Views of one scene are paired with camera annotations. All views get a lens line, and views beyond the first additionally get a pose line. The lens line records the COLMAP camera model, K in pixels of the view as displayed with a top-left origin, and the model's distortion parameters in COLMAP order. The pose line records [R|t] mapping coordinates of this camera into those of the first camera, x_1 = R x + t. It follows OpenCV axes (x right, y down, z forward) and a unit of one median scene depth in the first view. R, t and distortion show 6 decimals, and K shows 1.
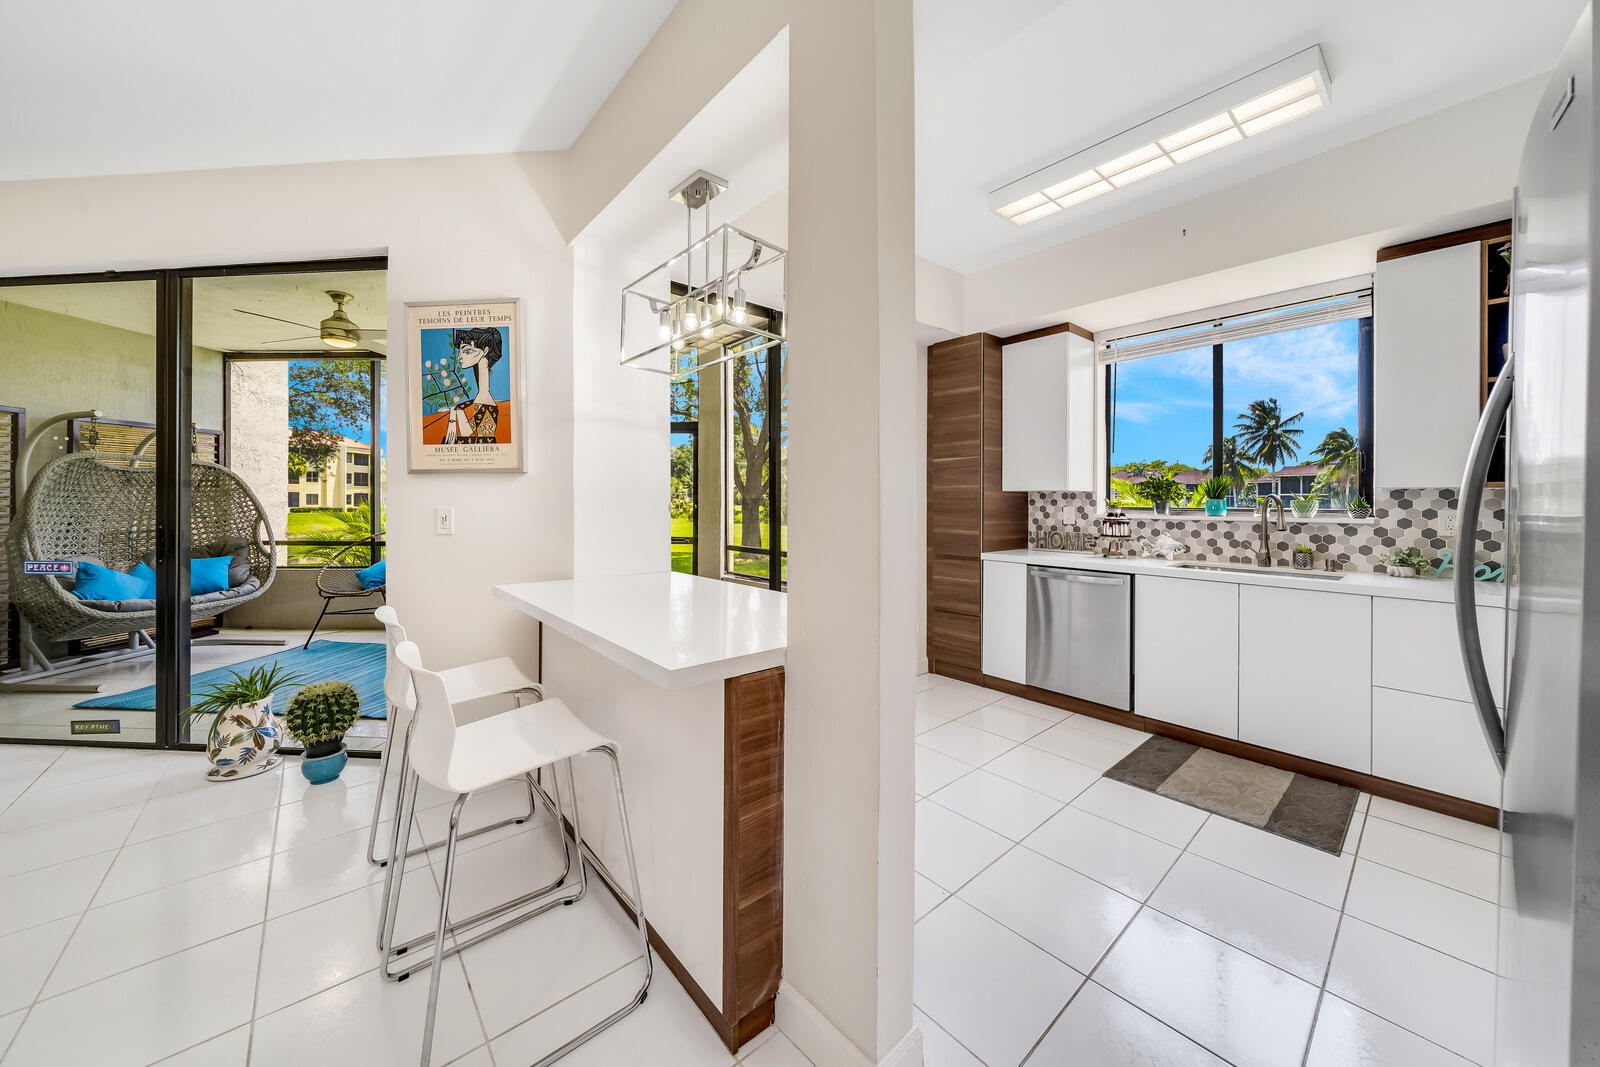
lens RADIAL K [[561.4, 0, 800.2], [0, 561.4, 497.6], [0, 0, 1]] dist [-0.001082, 0.000029]
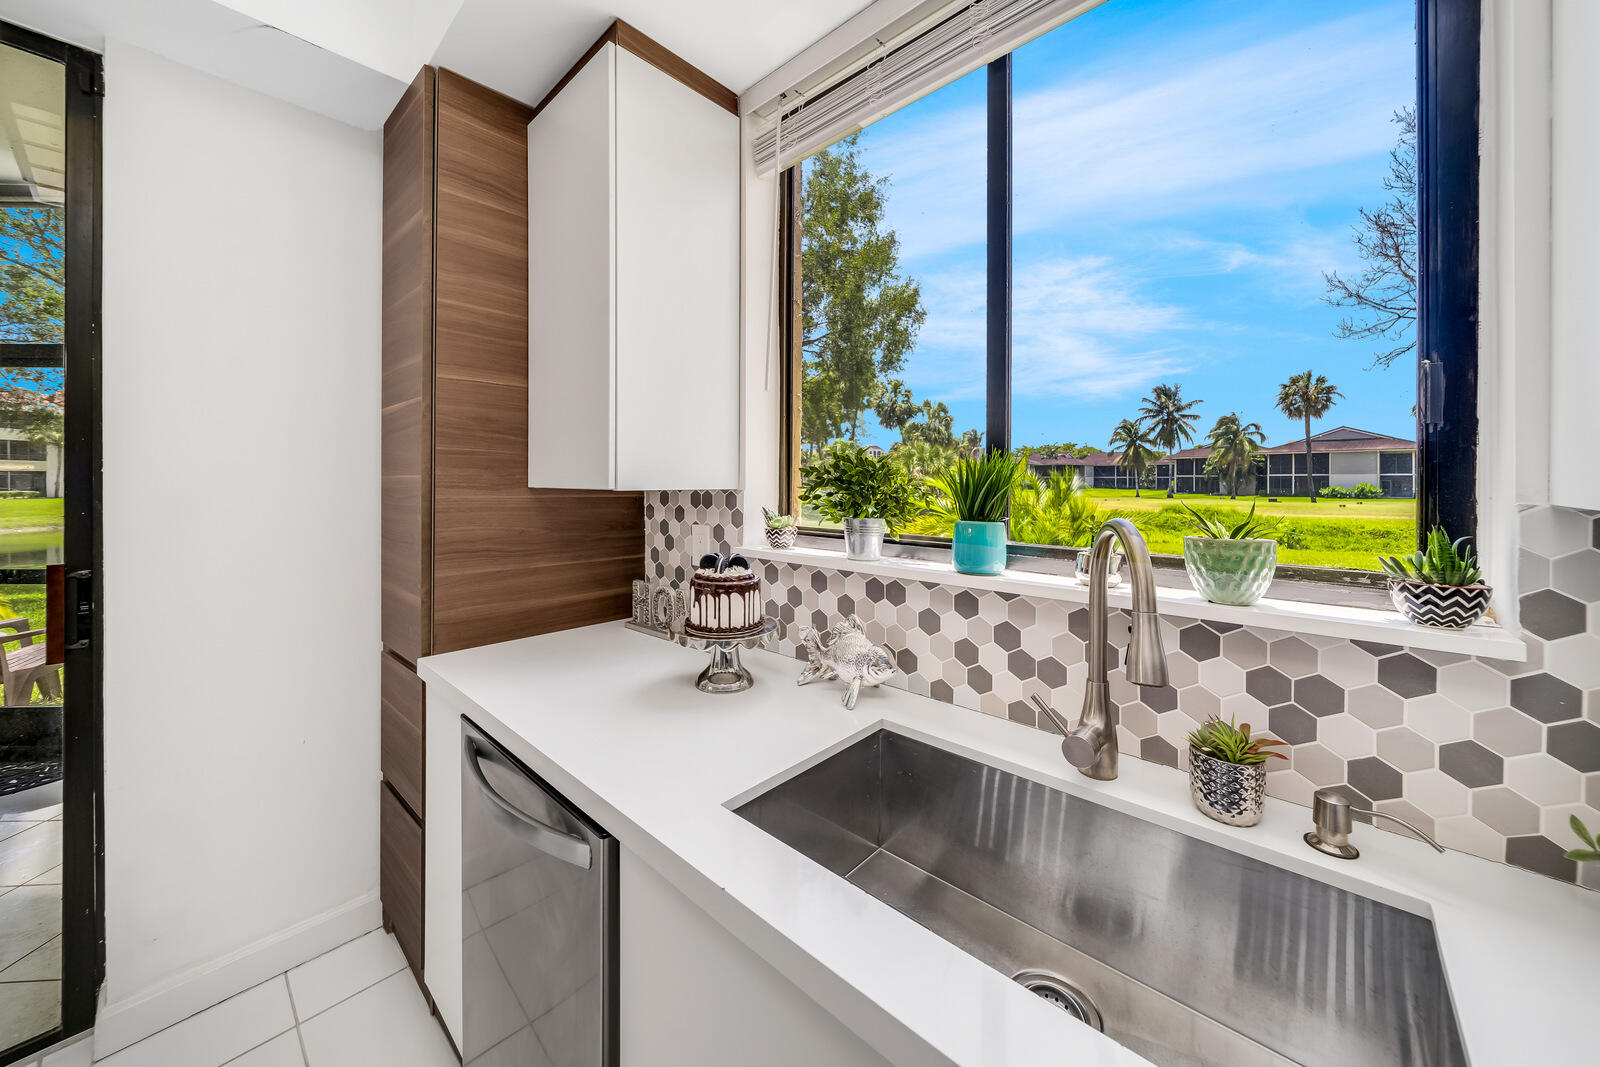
lens RADIAL K [[570.4, 0, 798.7], [0, 570.4, 481.3], [0, 0, 1]] dist [0.001586, -0.002346]
pose [[0.992663, -0.000828, 0.120914, 0.509428], [0.000273, 0.999989, 0.004605, -0.018644], [-0.120917, -0.004539, 0.992652, 0.581024]]
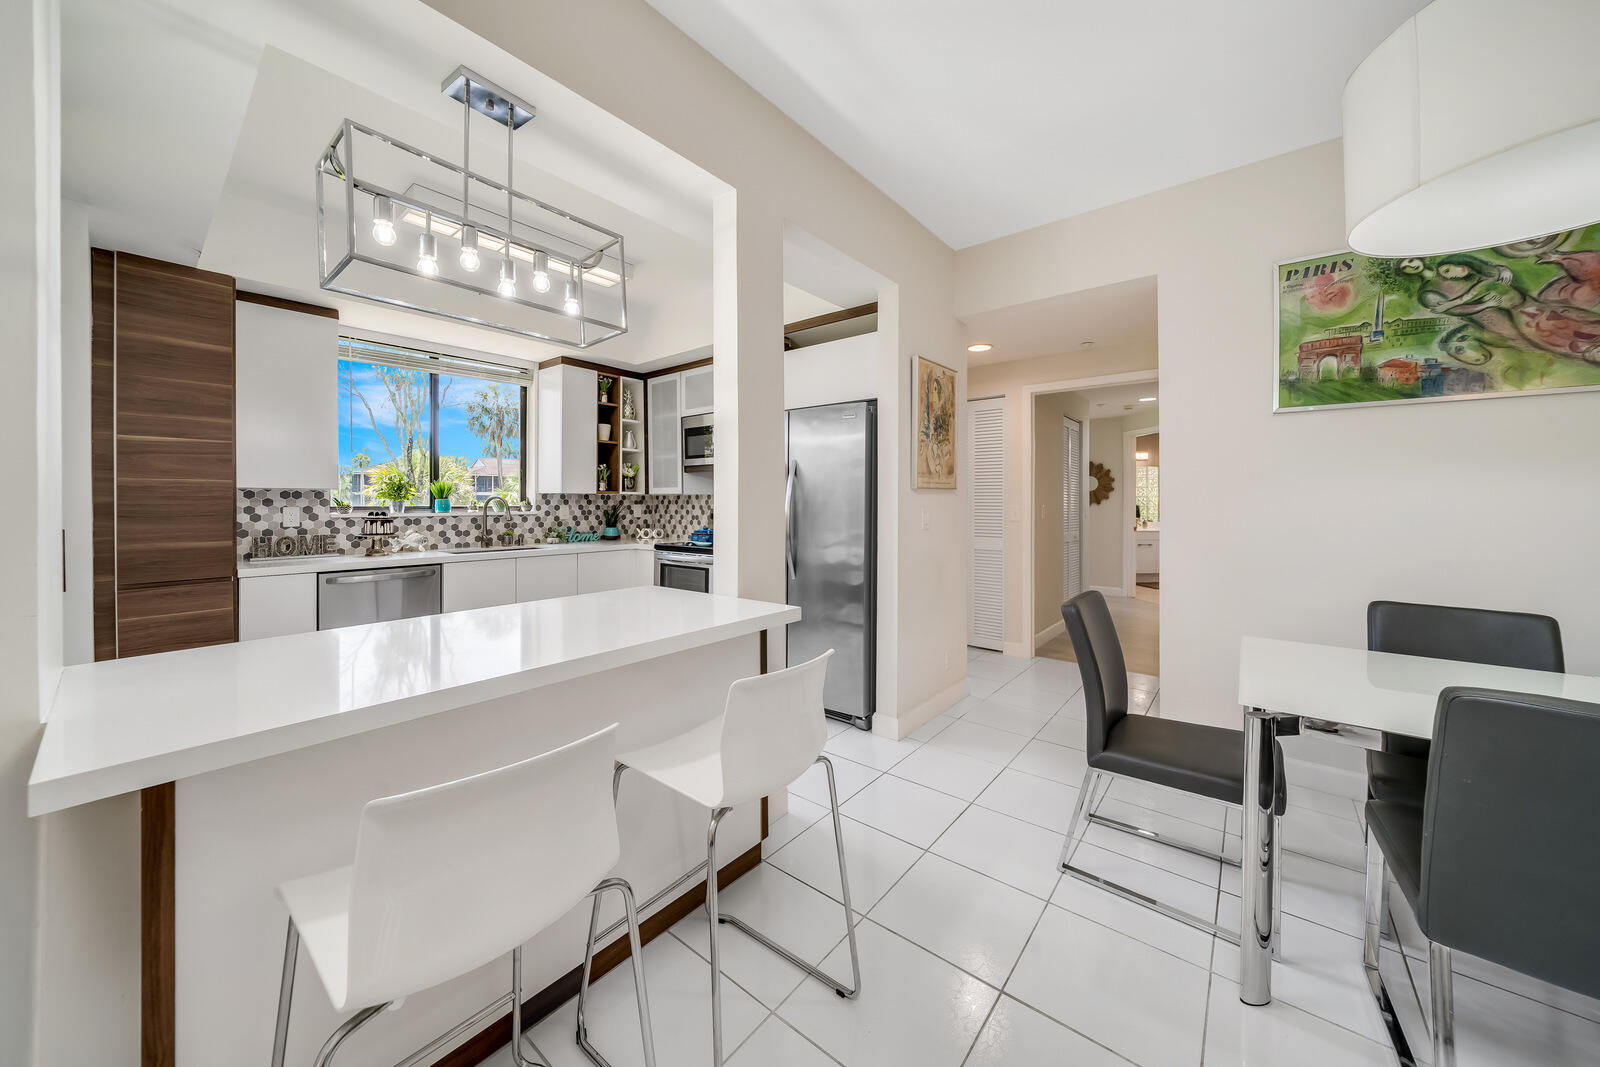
lens RADIAL K [[570.8, 0, 804.1], [0, 570.8, 502.5], [0, 0, 1]] dist [-0.001226, -0.000064]
pose [[-0.173848, -0.005116, 0.984759, -0.553147], [-0.006872, 0.999968, 0.003982, 0.000048], [-0.984749, -0.006075, -0.173878, 0.369590]]
